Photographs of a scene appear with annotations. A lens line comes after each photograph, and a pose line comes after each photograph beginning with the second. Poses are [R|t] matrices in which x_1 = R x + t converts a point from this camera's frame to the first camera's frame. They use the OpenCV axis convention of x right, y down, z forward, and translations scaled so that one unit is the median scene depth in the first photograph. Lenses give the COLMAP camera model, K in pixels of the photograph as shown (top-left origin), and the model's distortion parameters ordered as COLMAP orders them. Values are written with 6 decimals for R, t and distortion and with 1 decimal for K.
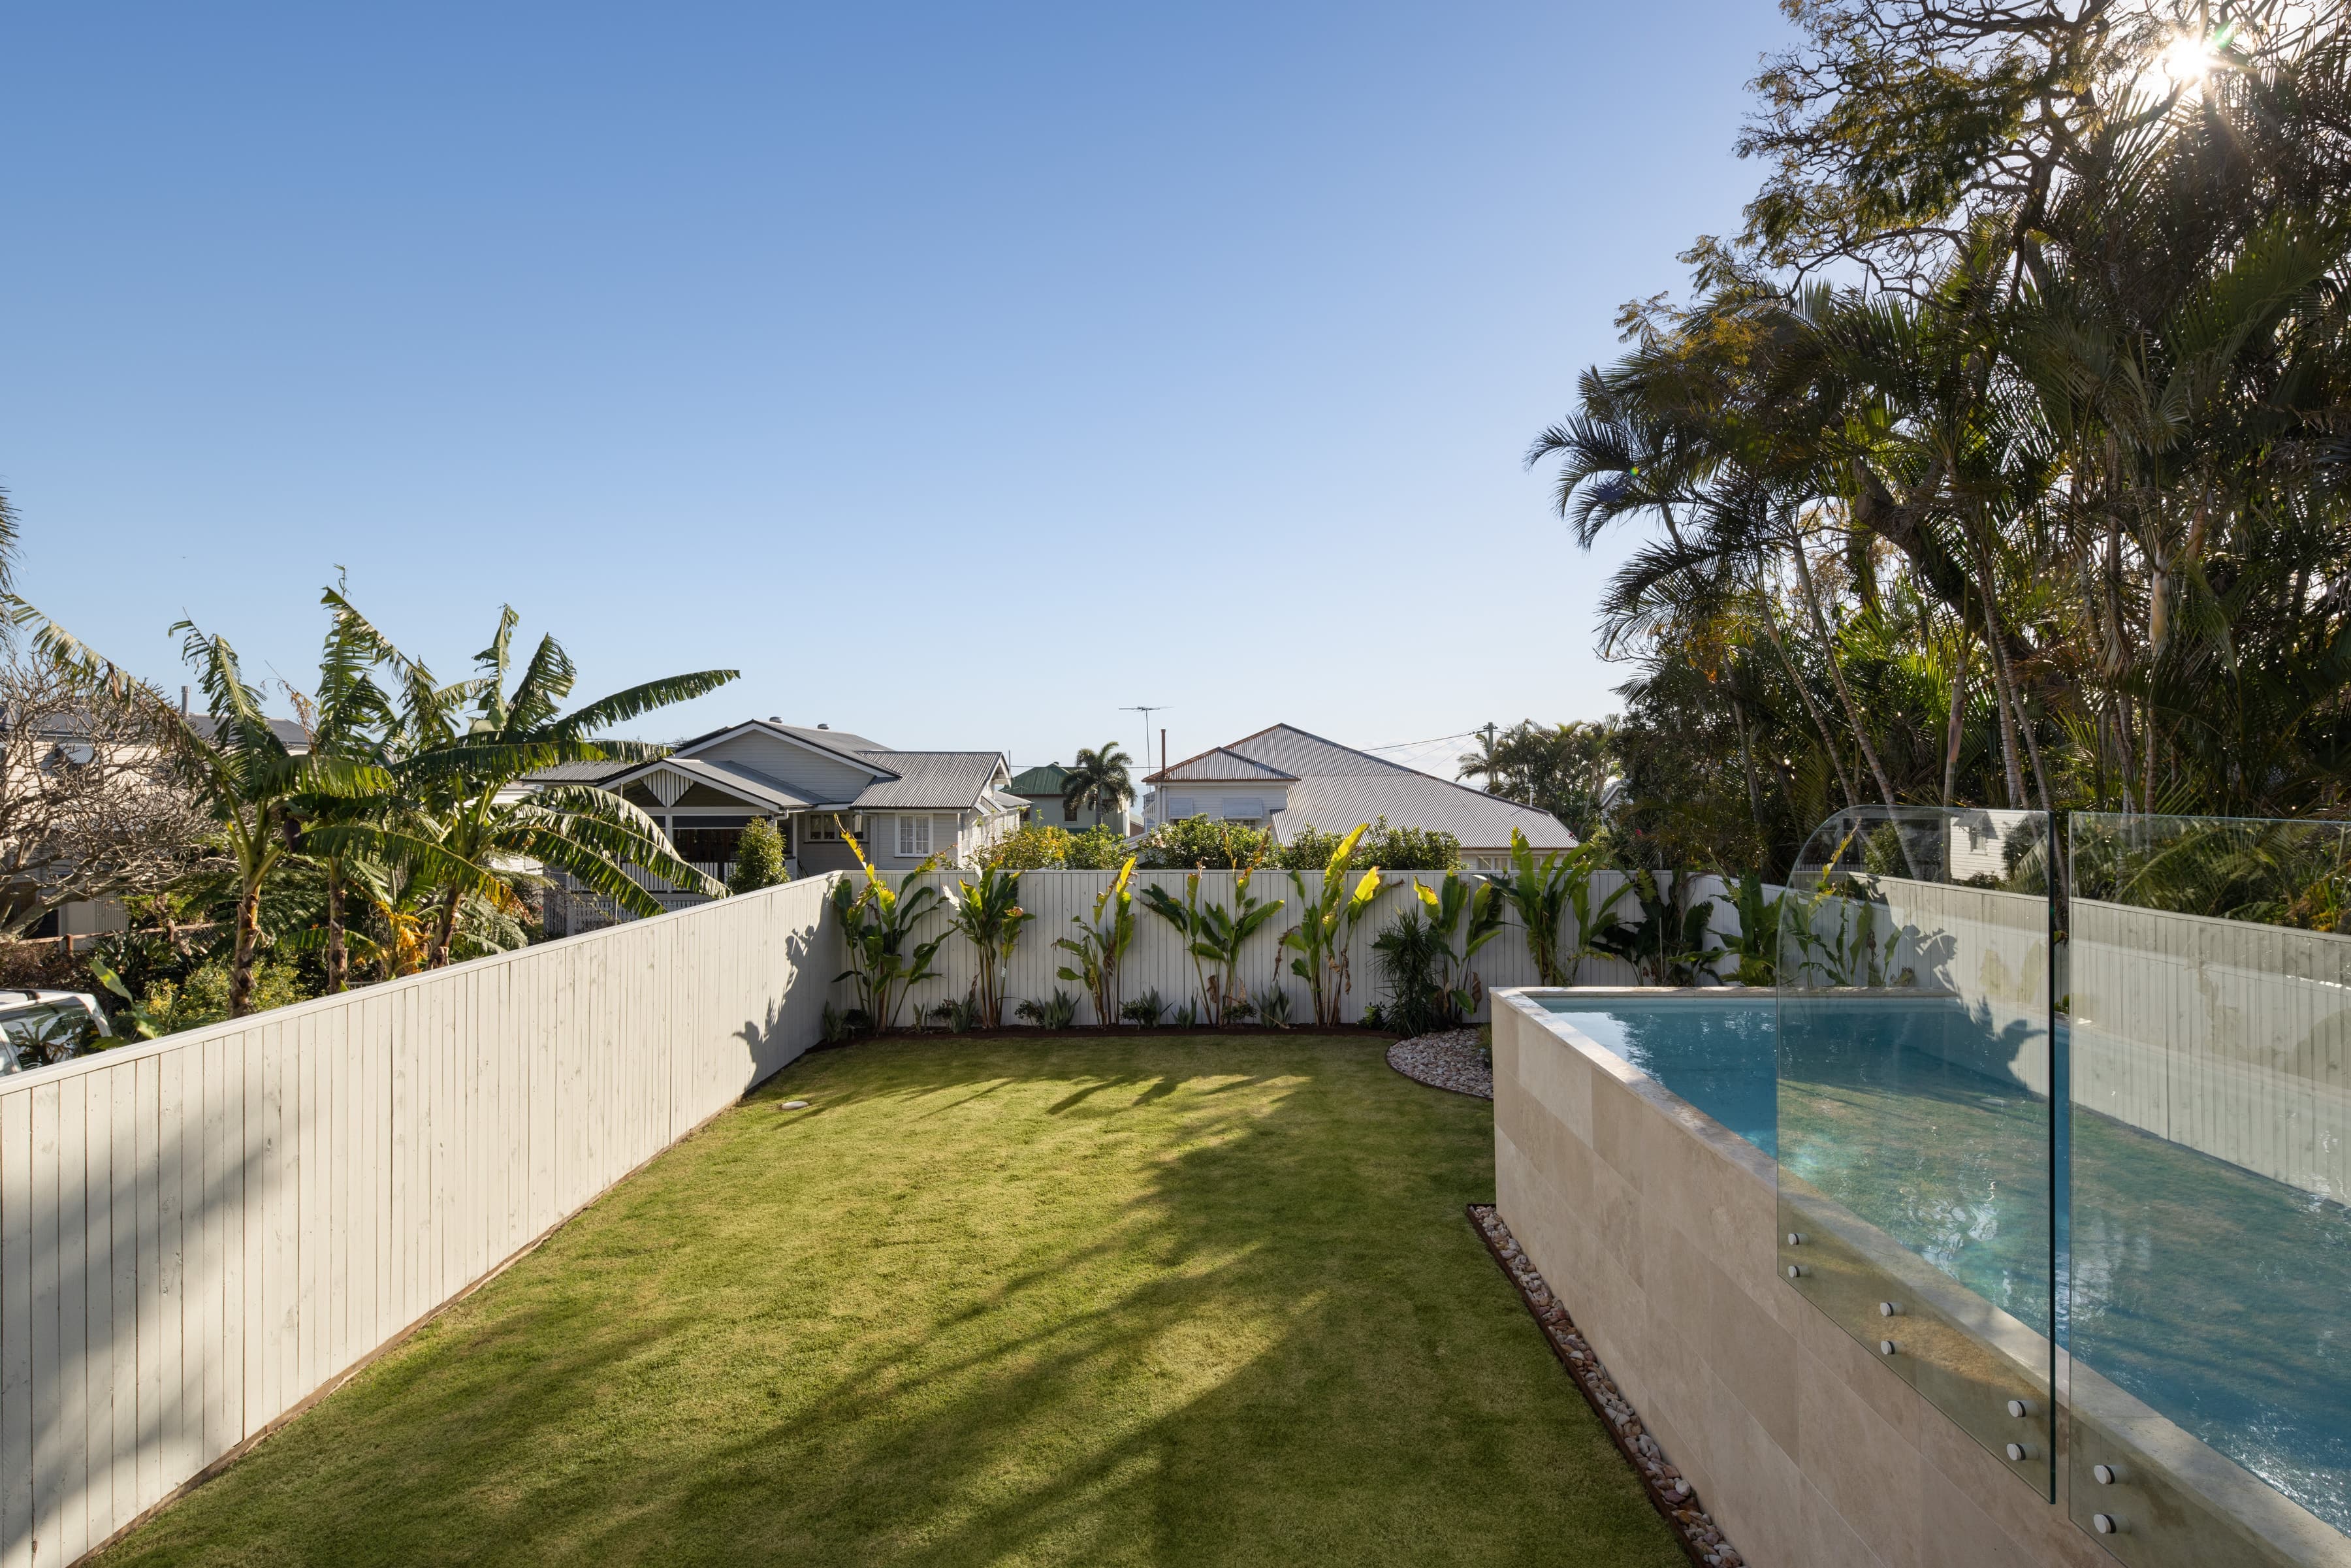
lens RADIAL K [[1200.0, 0, 1181.7], [0, 1200.0, 781.3], [0, 0, 1]] dist [0.001031, 0.000343]
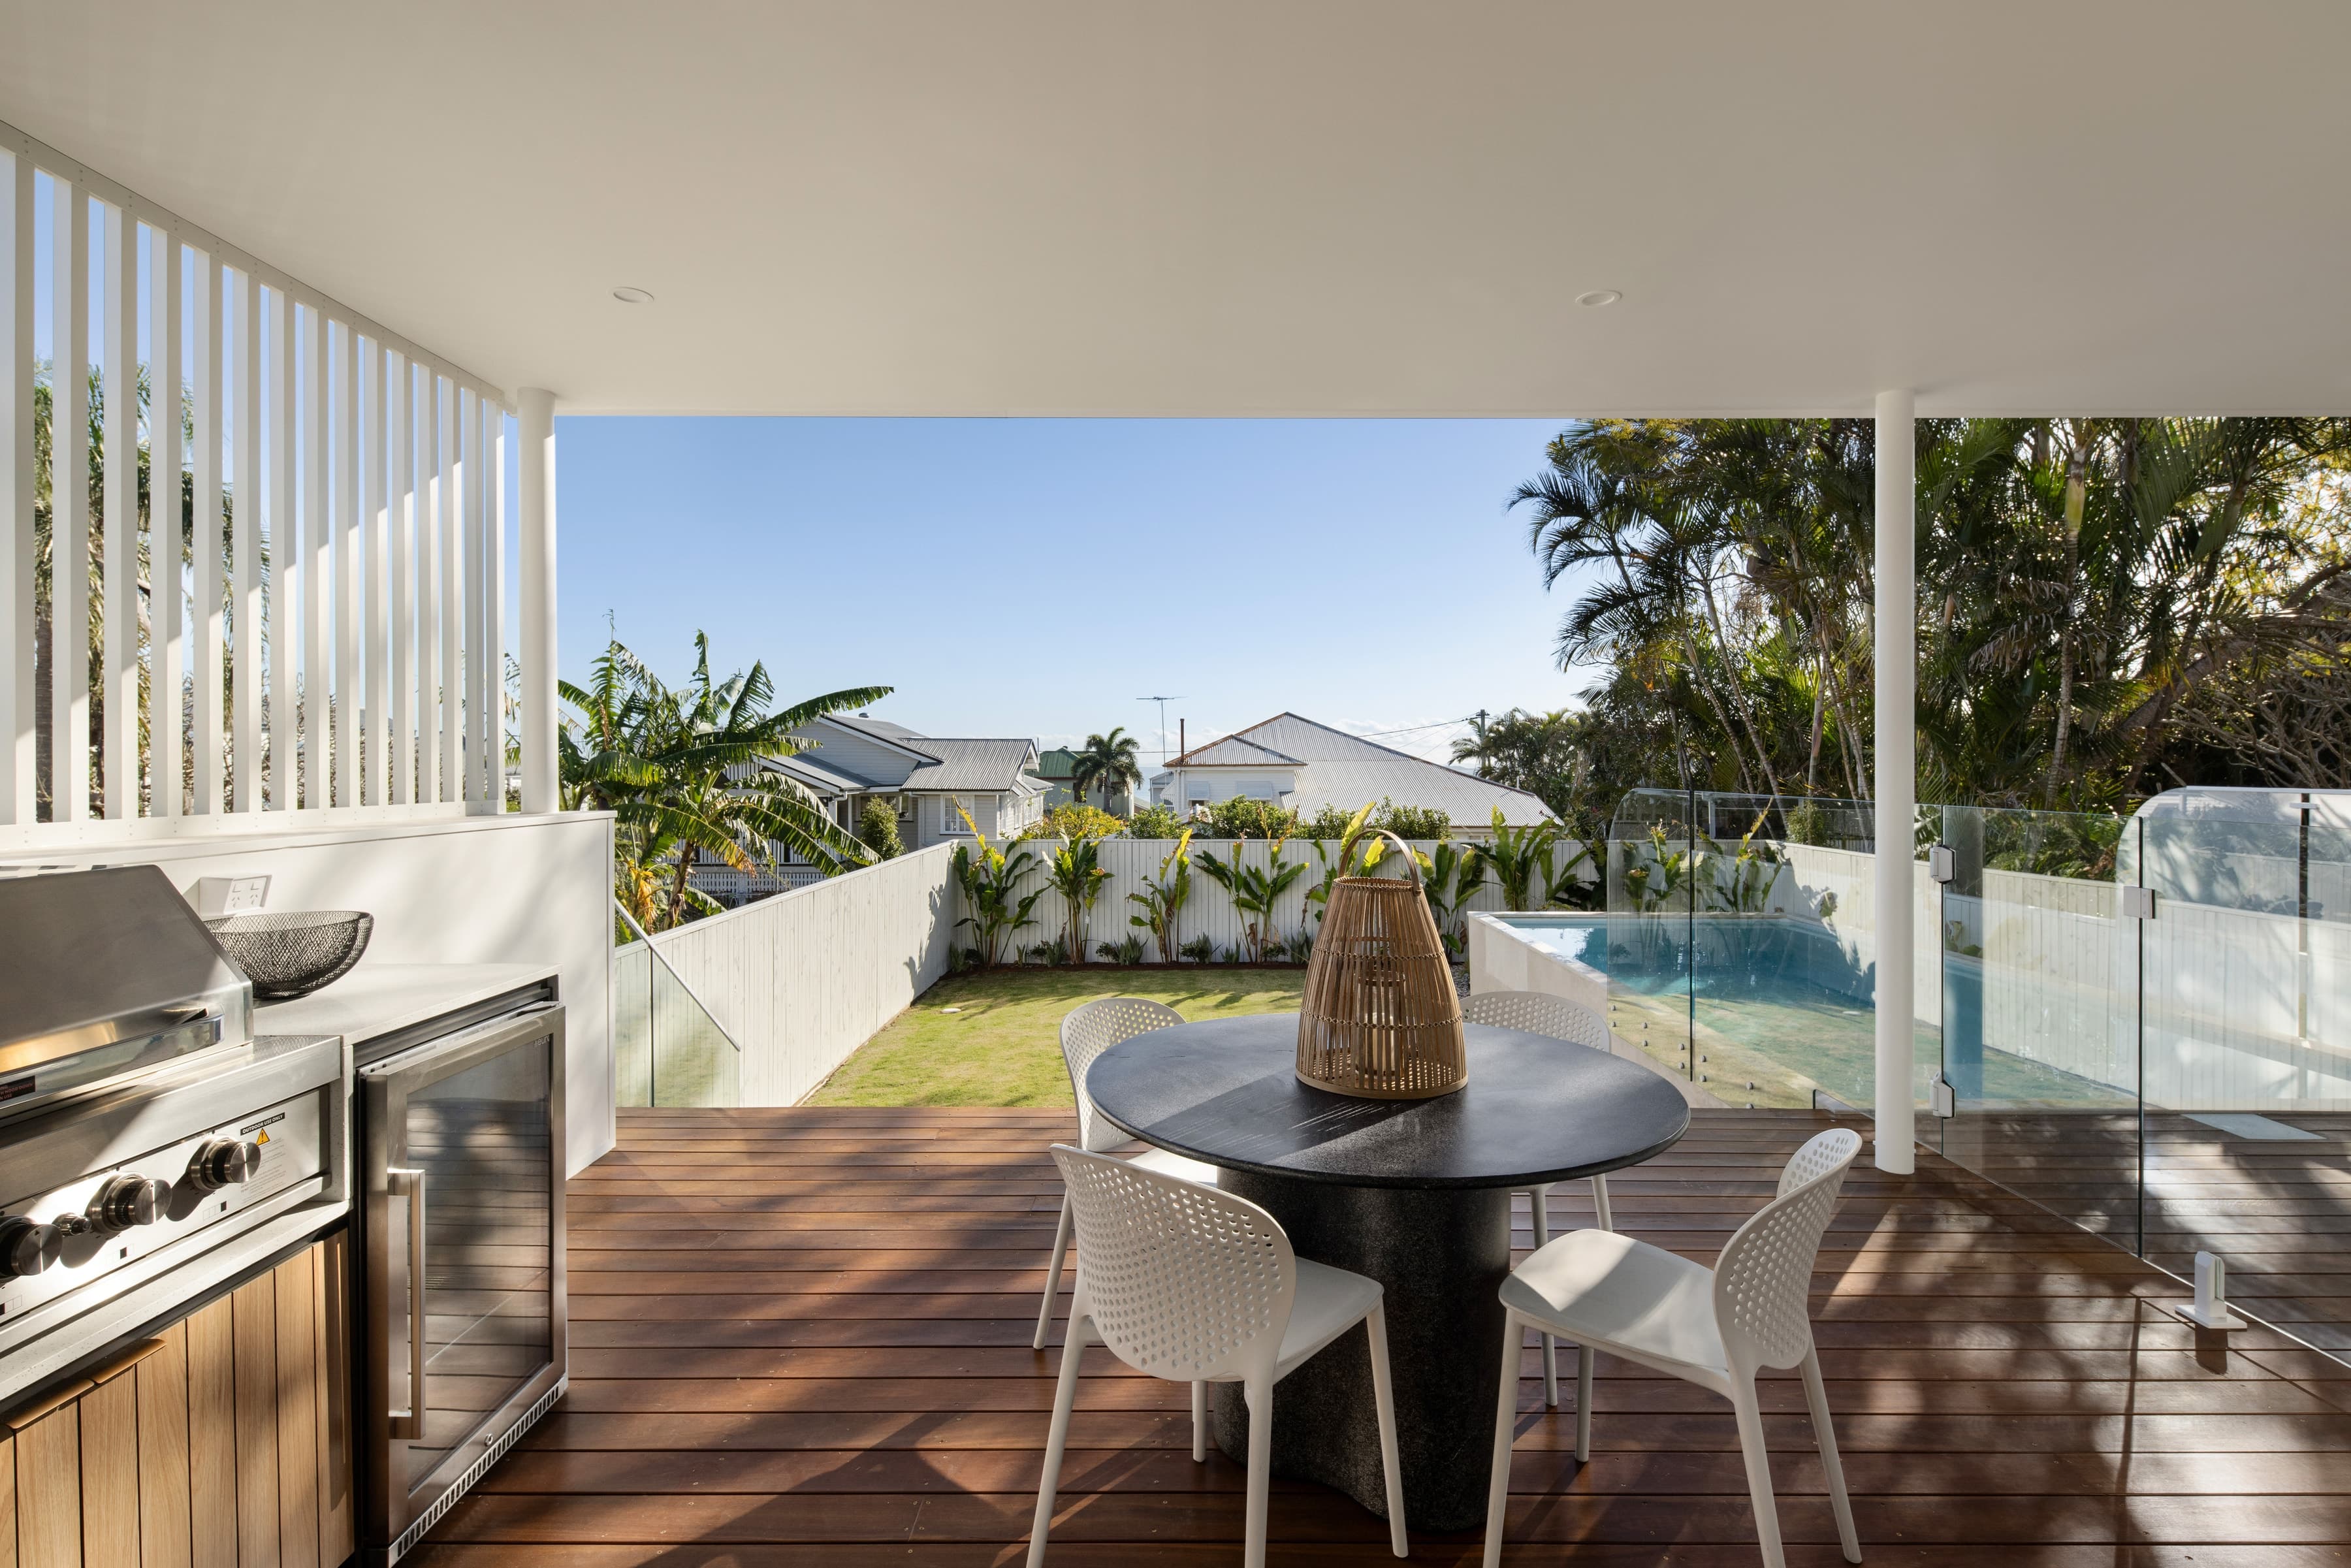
lens RADIAL K [[1178.1, 0, 1175.5], [0, 1178.1, 784.0], [0, 0, 1]] dist [0.000051, 0.000067]
pose [[0.999991, 0.000067, -0.004183, -0.048901], [0.000002, 0.999864, 0.016476, -0.004041], [0.004183, -0.016476, 0.999856, -0.226703]]
